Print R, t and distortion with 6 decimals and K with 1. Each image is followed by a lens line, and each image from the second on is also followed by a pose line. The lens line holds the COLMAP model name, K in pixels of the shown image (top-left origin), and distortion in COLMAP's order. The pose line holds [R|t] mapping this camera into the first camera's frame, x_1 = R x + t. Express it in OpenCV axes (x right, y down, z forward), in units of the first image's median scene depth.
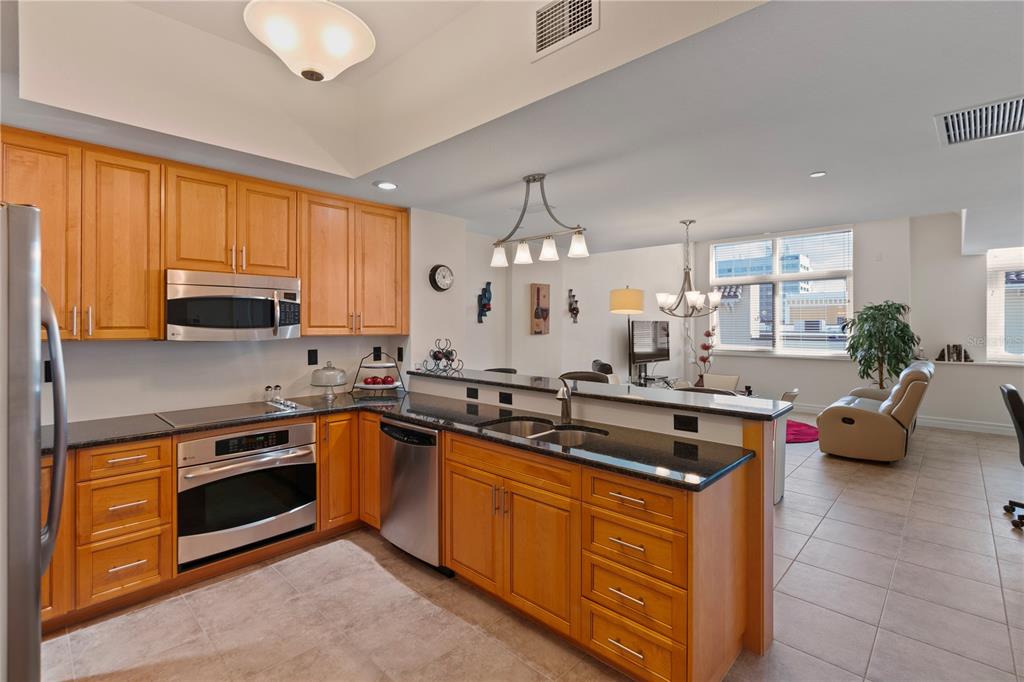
lens RADIAL K [[469.1, 0, 513.5], [0, 469.1, 329.7], [0, 0, 1]] dist [0.001242, 0.000942]
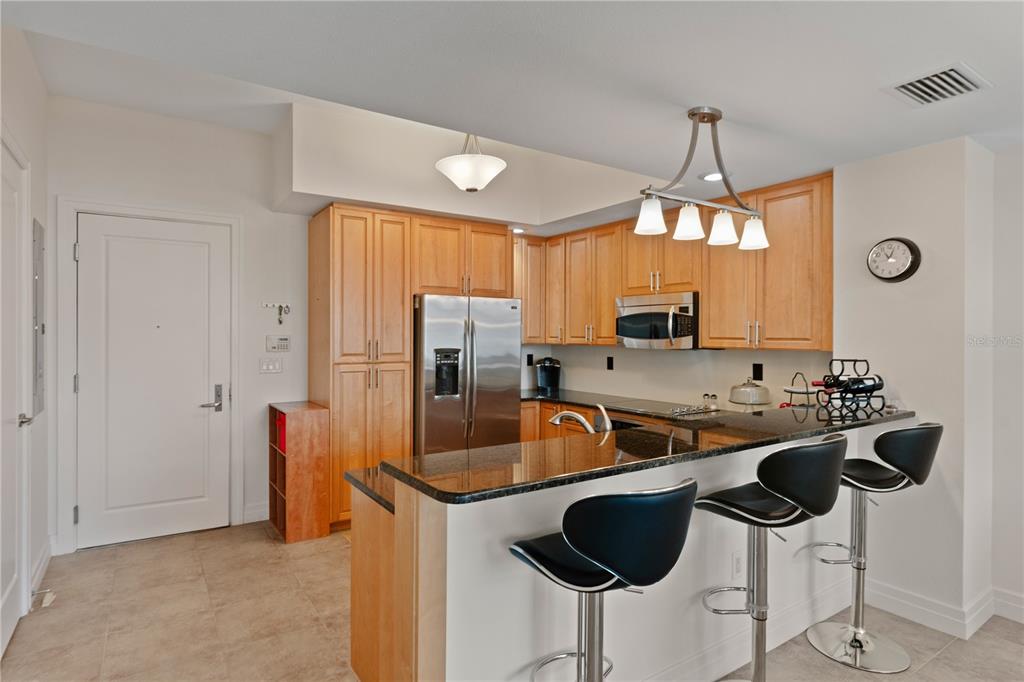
lens RADIAL K [[564.7, 0, 512.0], [0, 564.7, 341.0], [0, 0, 1]] dist [-0.000459, -0.000059]
pose [[-0.208076, 0.007221, -0.978086, 0.888421], [-0.016410, 0.999806, 0.010873, -0.007122], [0.977975, 0.018313, -0.207917, 0.902809]]
